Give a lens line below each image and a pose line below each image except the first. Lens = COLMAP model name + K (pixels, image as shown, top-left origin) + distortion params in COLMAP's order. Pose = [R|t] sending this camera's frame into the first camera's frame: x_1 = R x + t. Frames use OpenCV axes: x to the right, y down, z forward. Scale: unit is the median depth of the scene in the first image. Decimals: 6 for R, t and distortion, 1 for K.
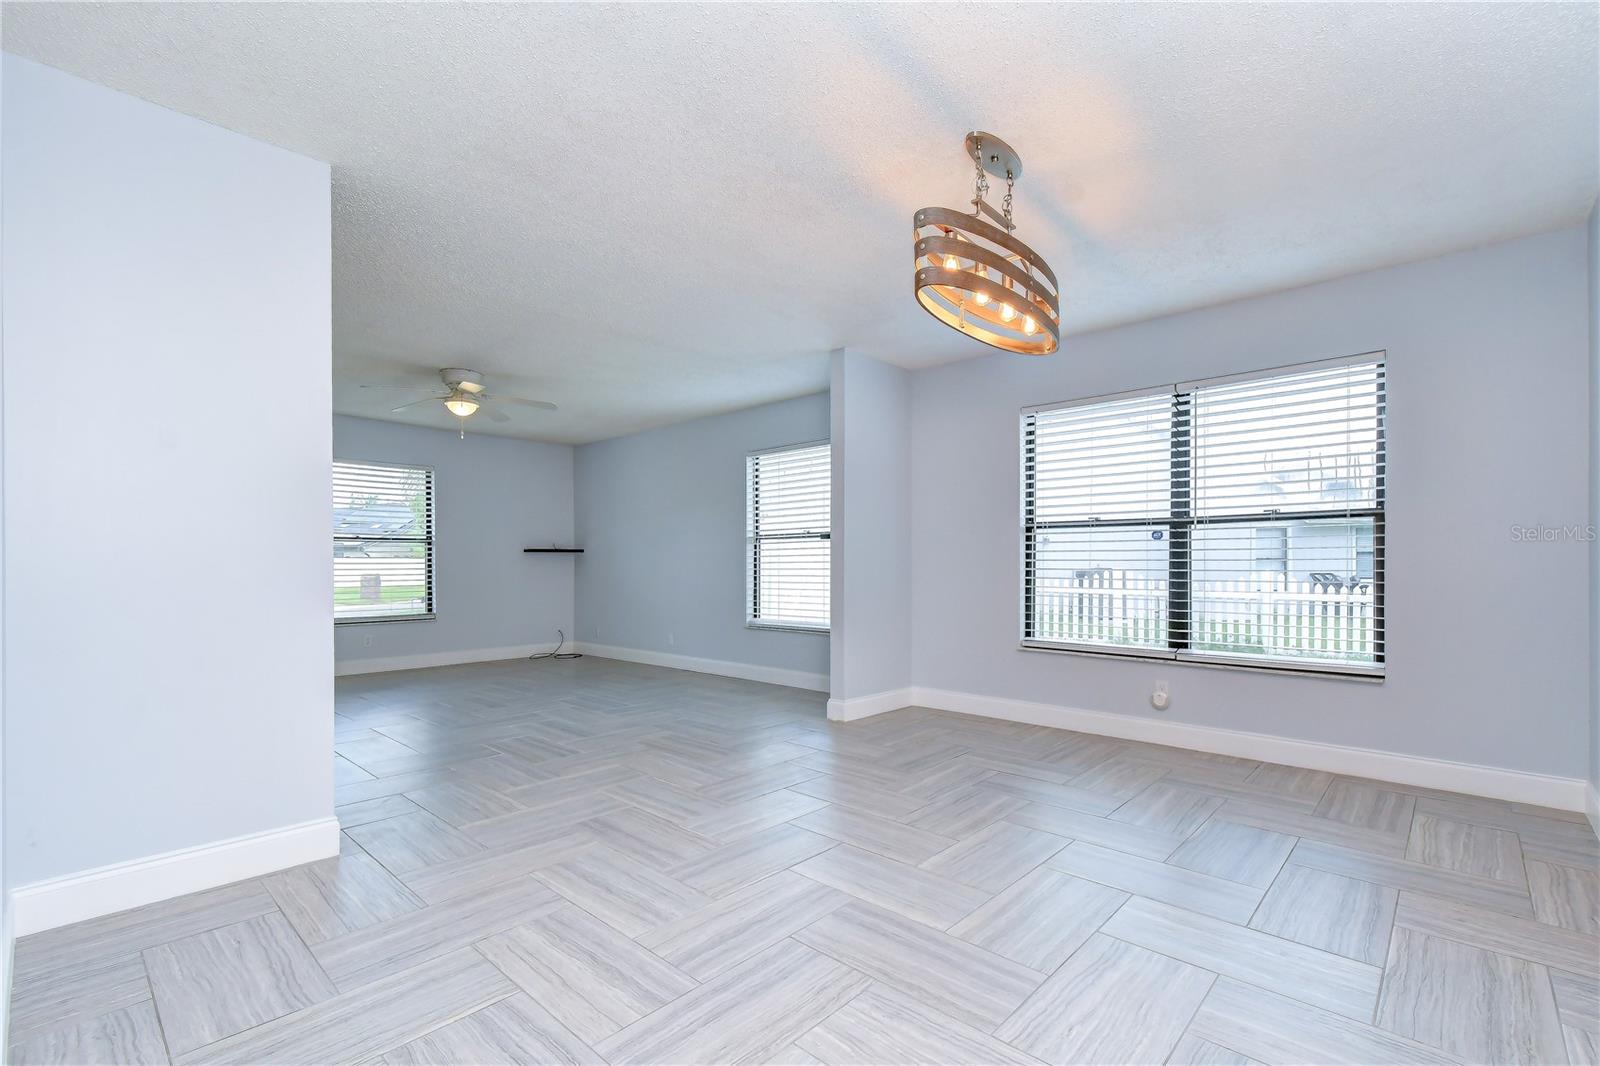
lens RADIAL K [[680.7, 0, 883.4], [0, 680.7, 564.6], [0, 0, 1]] dist [-0.003745, -0.001045]
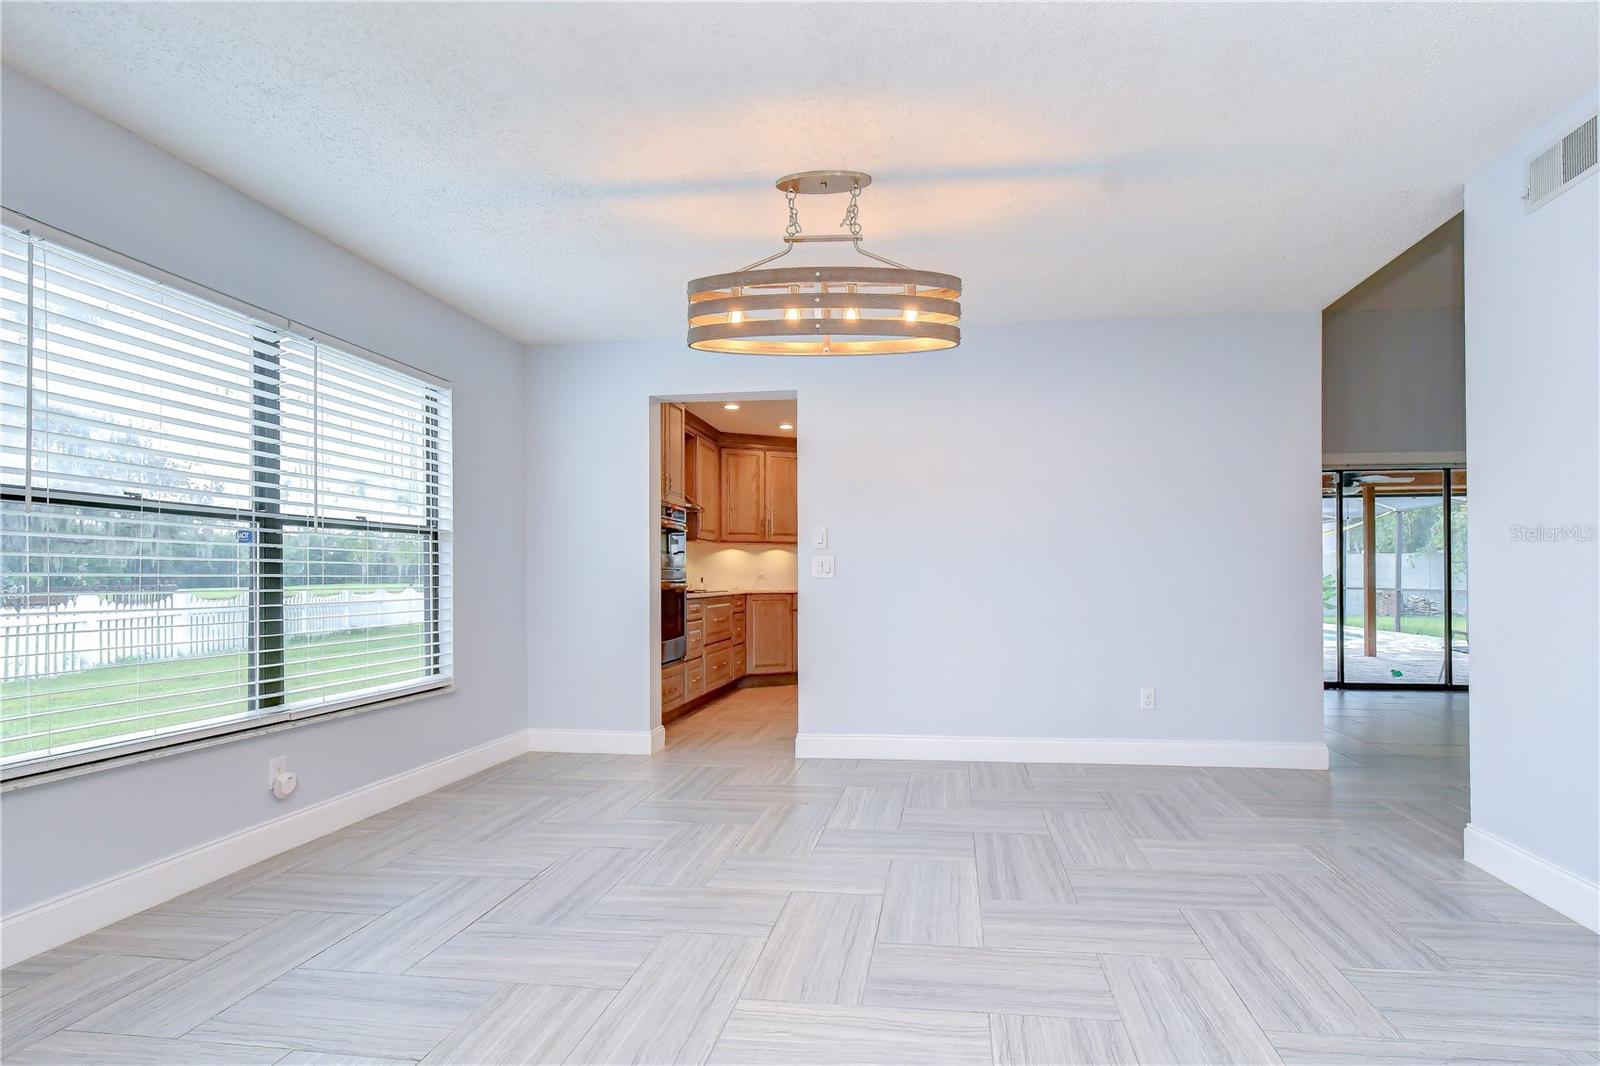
lens RADIAL K [[736.8, 0, 788.5], [0, 736.8, 585.4], [0, 0, 1]] dist [0.016425, -0.000093]
pose [[-0.443348, -0.009094, 0.896303, -0.469105], [0.002095, 0.999935, 0.011182, -0.003759], [-0.896347, 0.006835, -0.443301, 0.896541]]
